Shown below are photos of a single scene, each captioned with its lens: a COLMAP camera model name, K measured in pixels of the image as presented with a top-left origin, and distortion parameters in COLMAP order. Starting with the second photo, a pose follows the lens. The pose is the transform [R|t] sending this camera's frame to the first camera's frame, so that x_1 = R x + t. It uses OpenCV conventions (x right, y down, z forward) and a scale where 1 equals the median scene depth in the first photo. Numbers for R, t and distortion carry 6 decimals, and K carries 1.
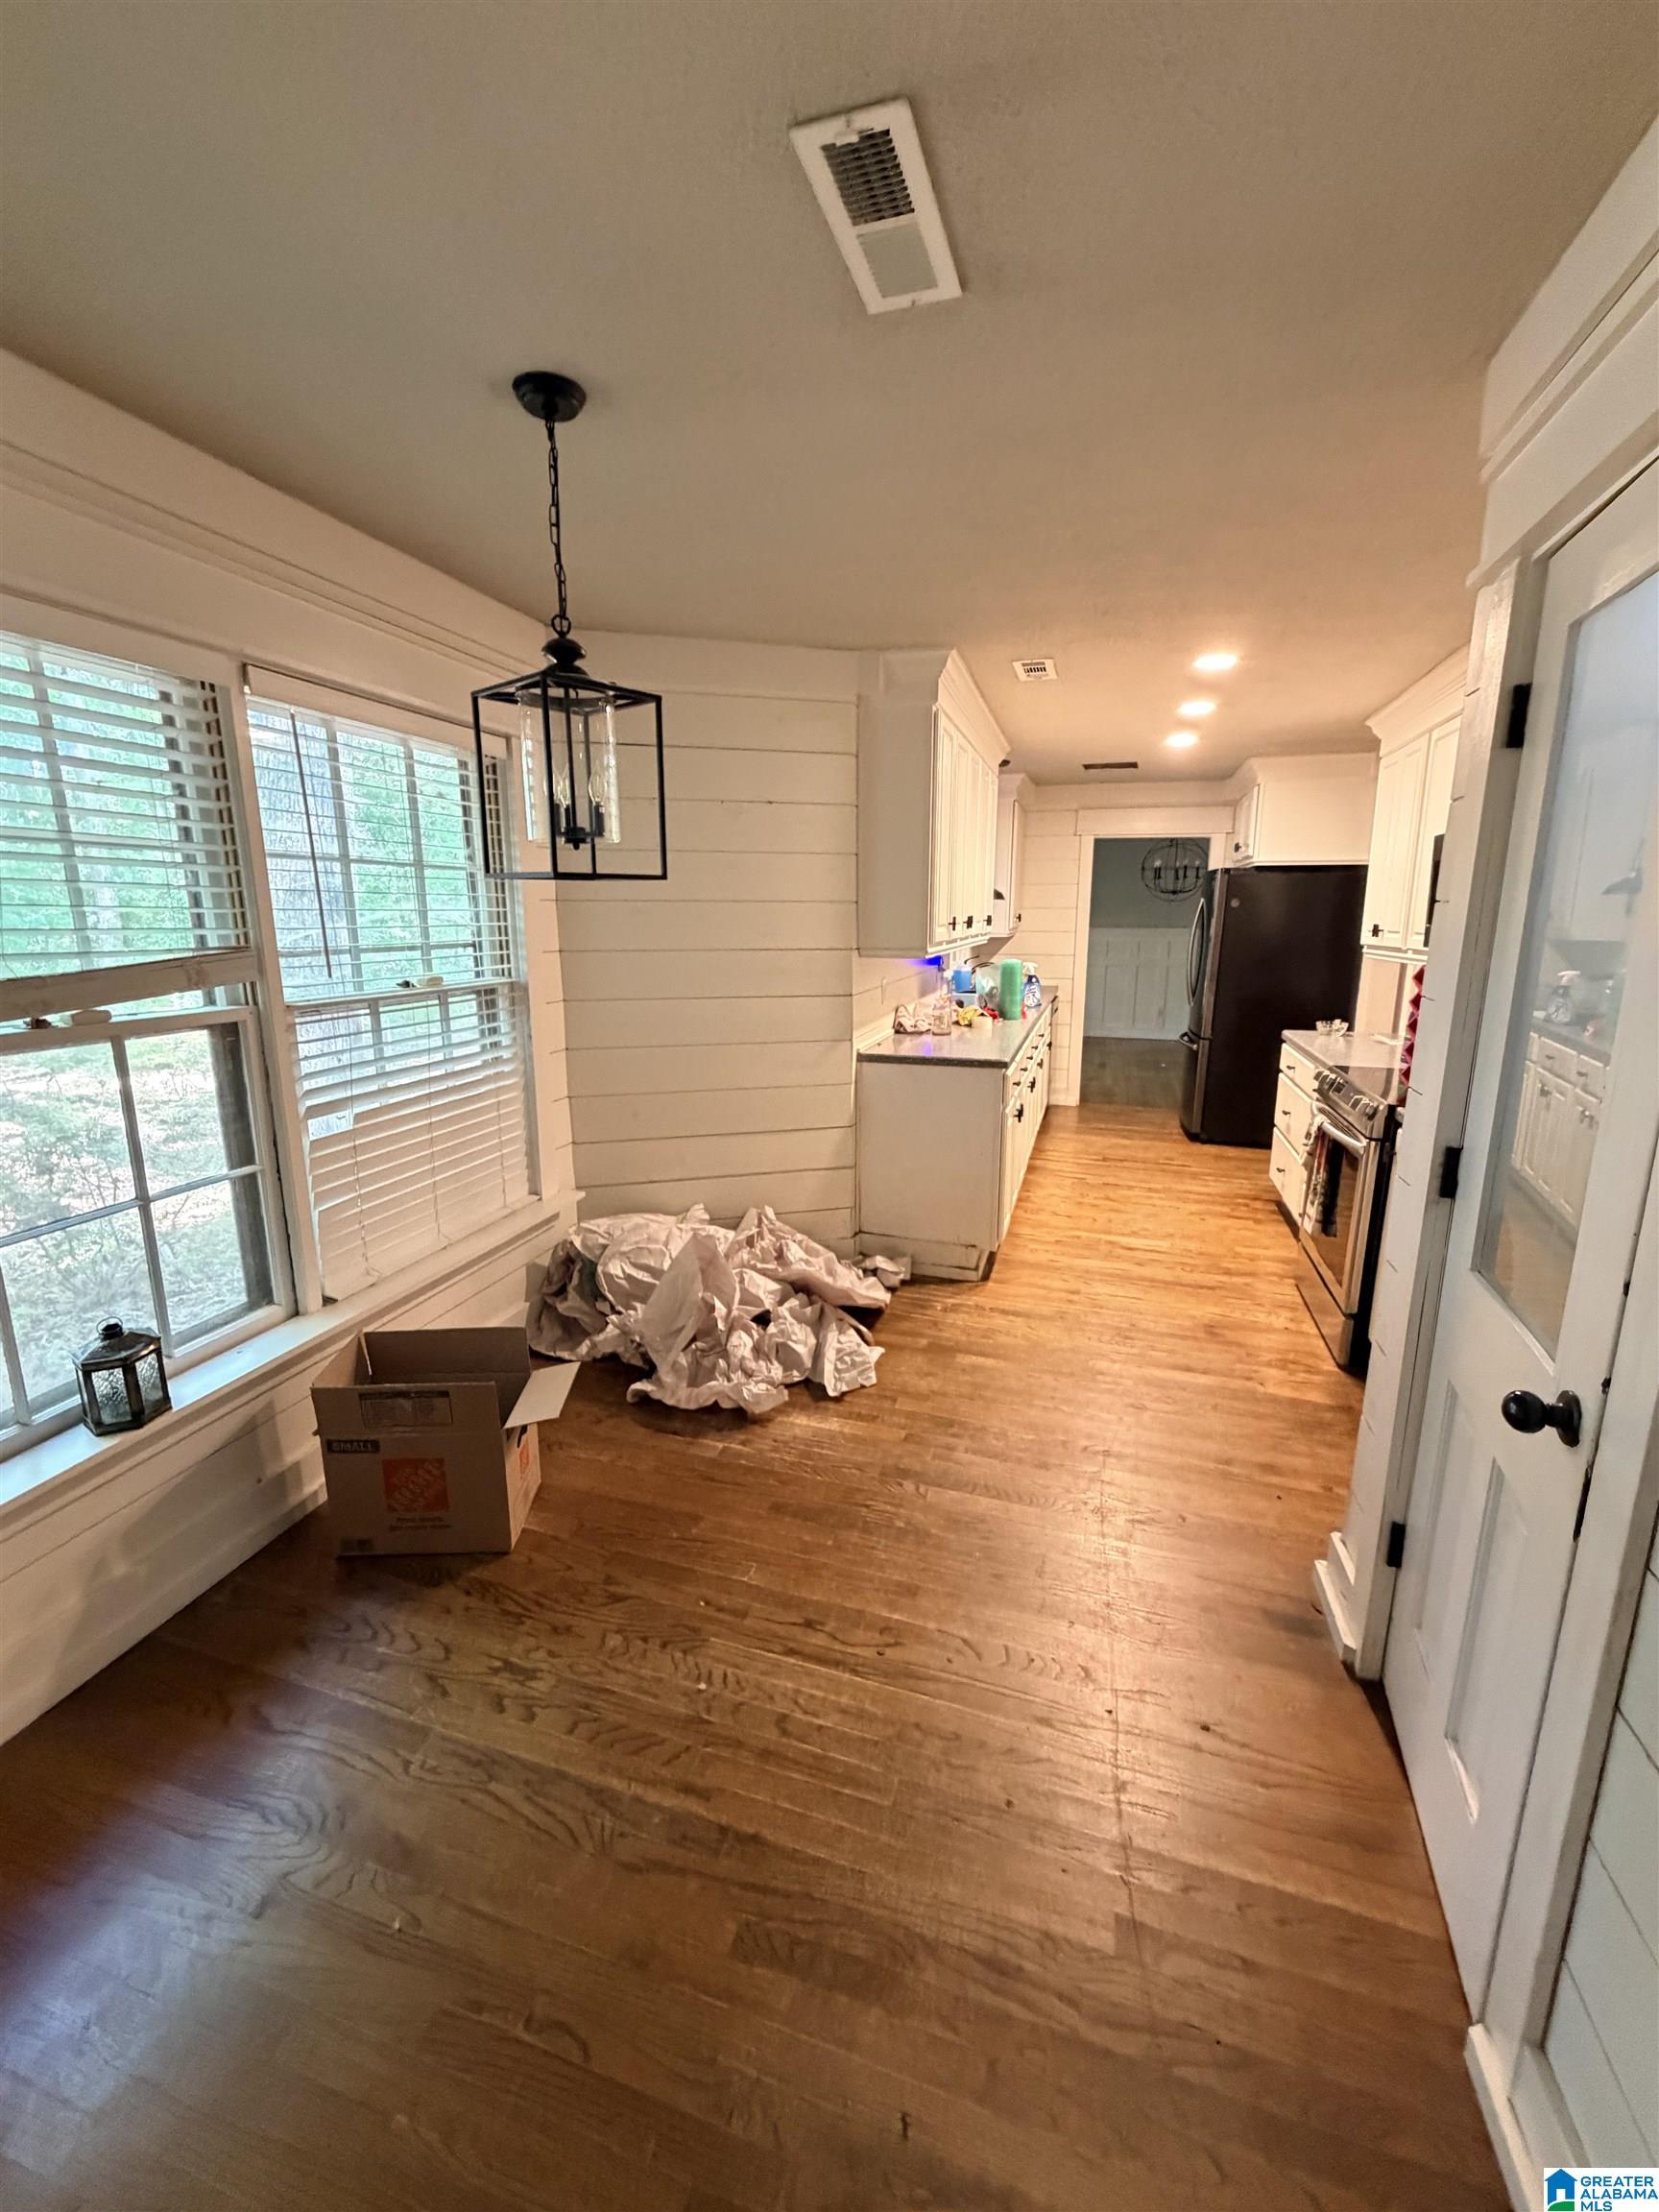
lens RADIAL K [[881.5, 0, 826.7], [0, 881.5, 1097.4], [0, 0, 1]] dist [-0.002700, 0.000523]
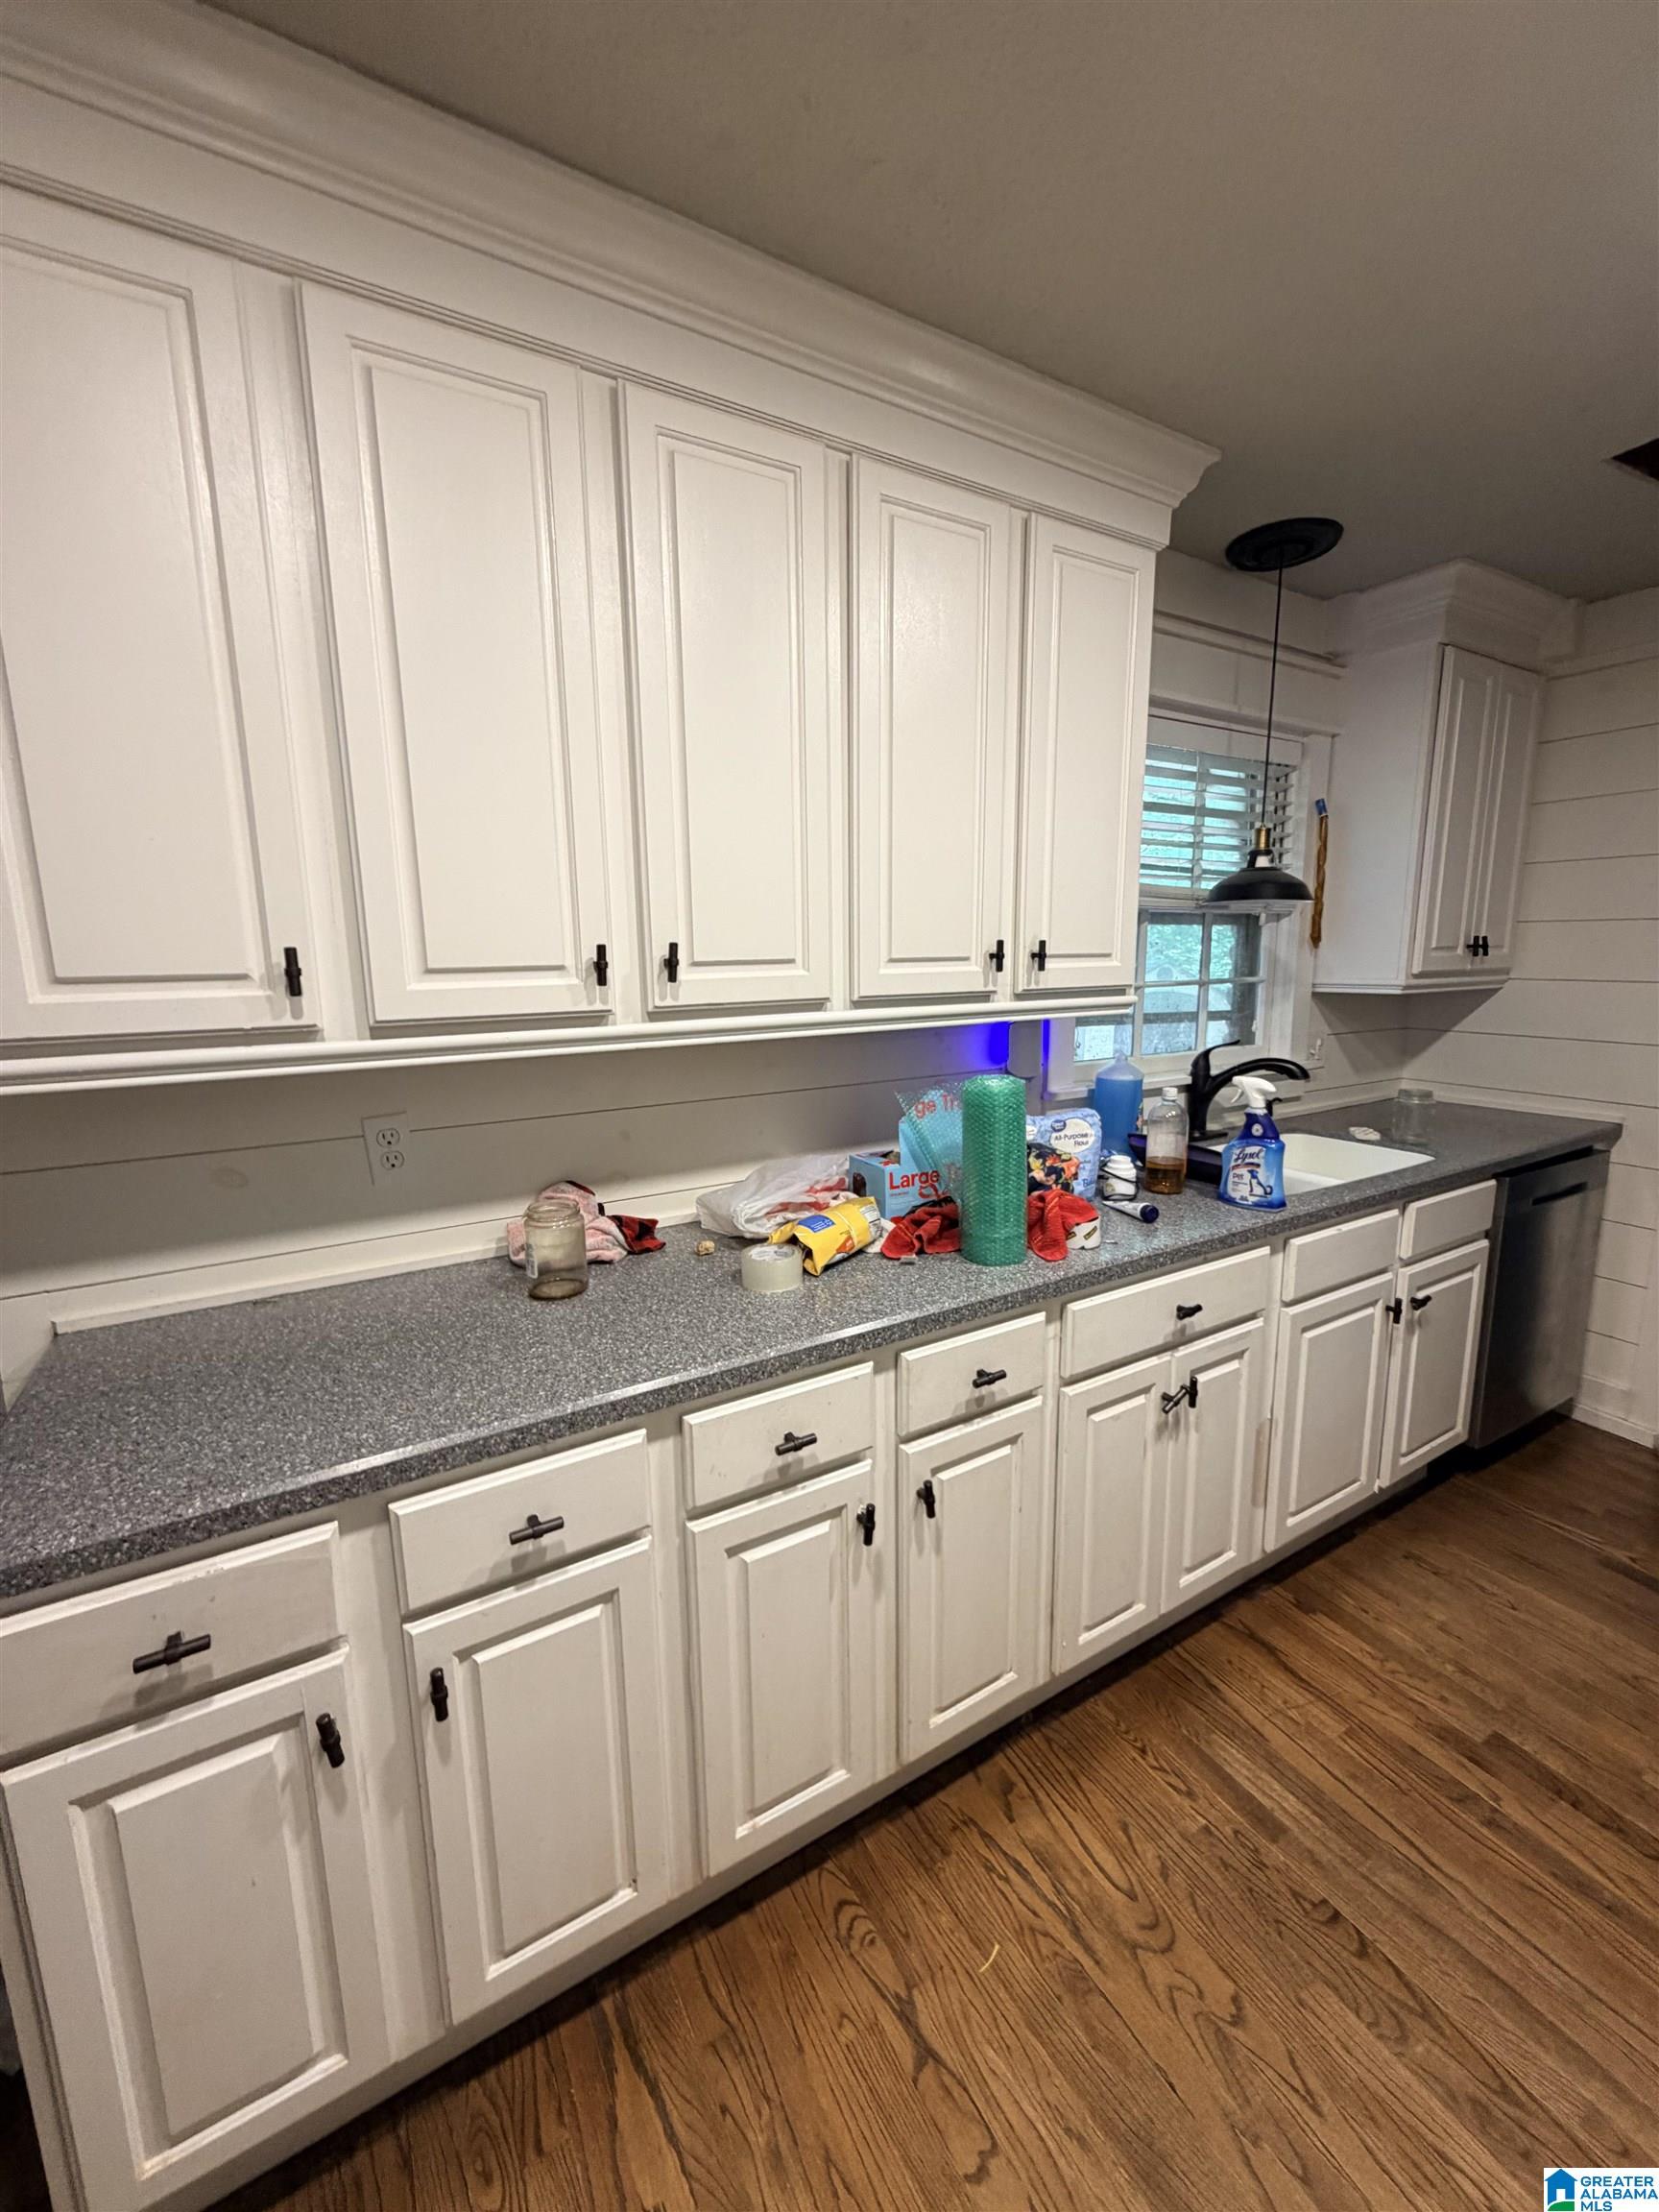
lens RADIAL K [[881.5, 0, 826.7], [0, 881.5, 1097.4], [0, 0, 1]] dist [-0.002700, 0.000523]
pose [[0.743269, 0.105126, -0.660681, 0.386437], [-0.128097, 0.991667, 0.013682, -0.149229], [0.656614, 0.074461, 0.750542, 0.734396]]
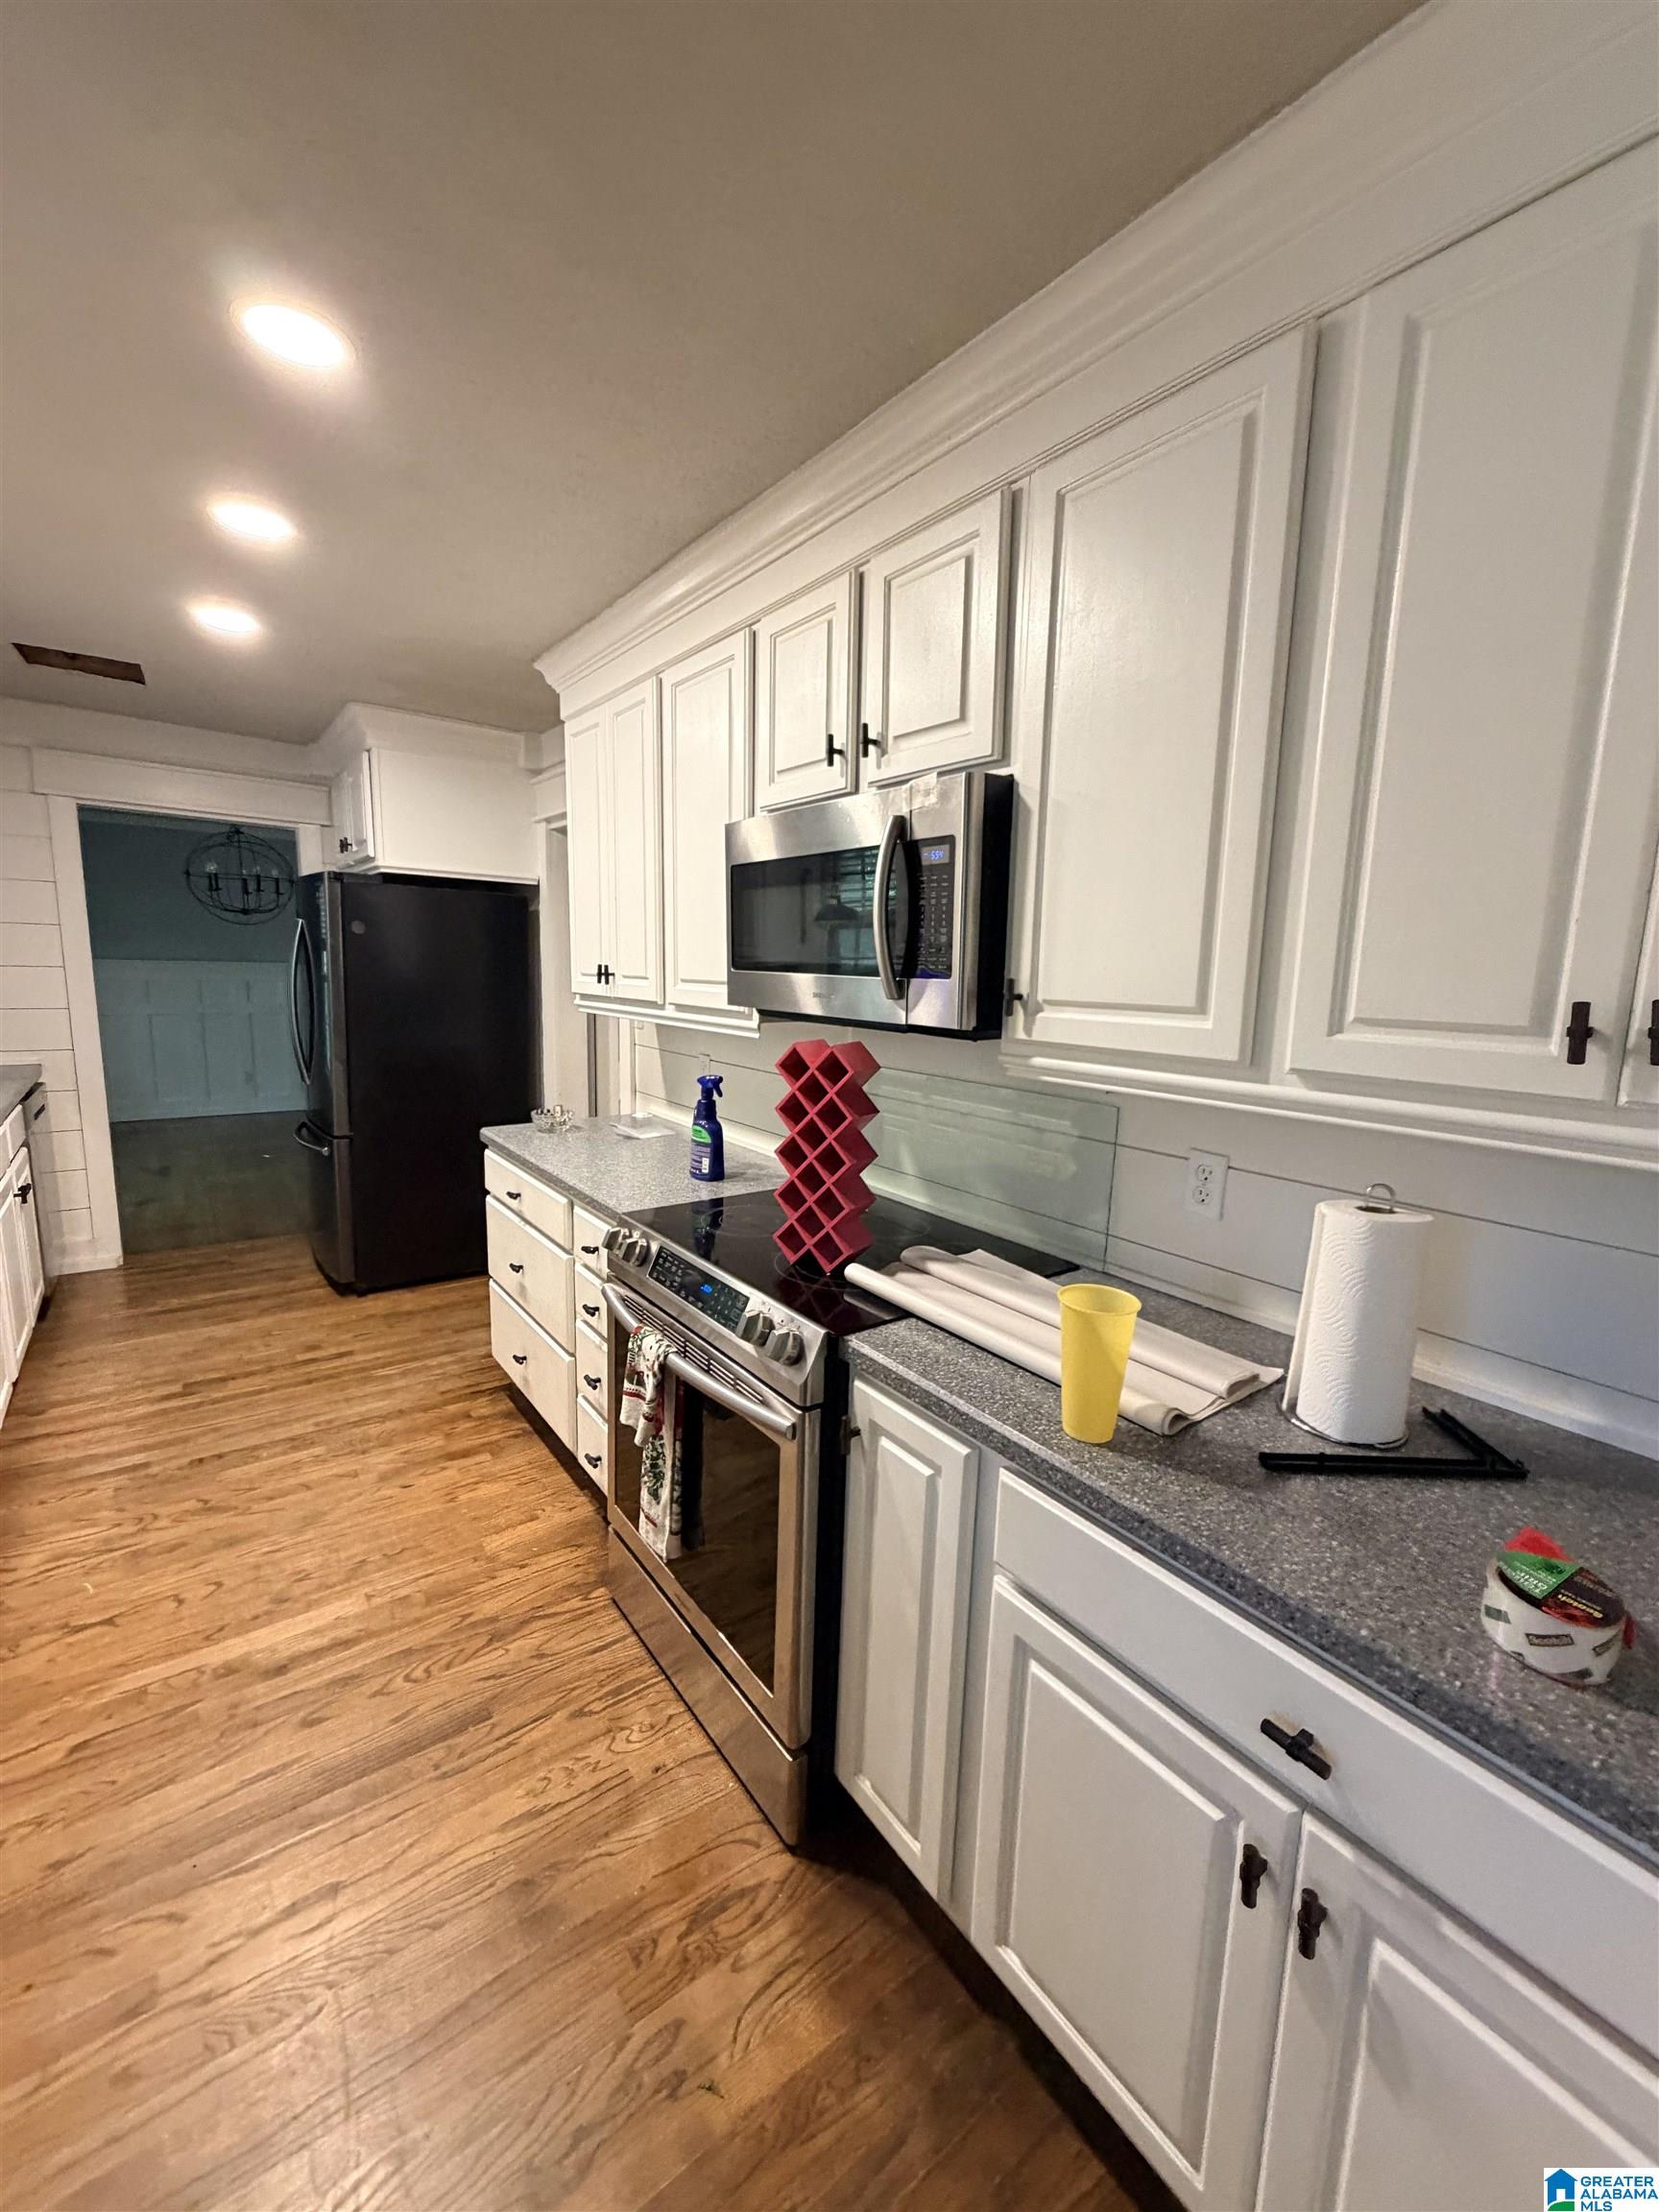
lens RADIAL K [[885.5, 0, 823.9], [0, 885.5, 1095.8], [0, 0, 1]] dist [0.000447, 0.000243]
pose [[0.585973, -0.106375, 0.803318, 0.152579], [0.138643, 0.989889, 0.029949, -0.083761], [-0.798382, 0.093825, 0.594797, 0.419010]]
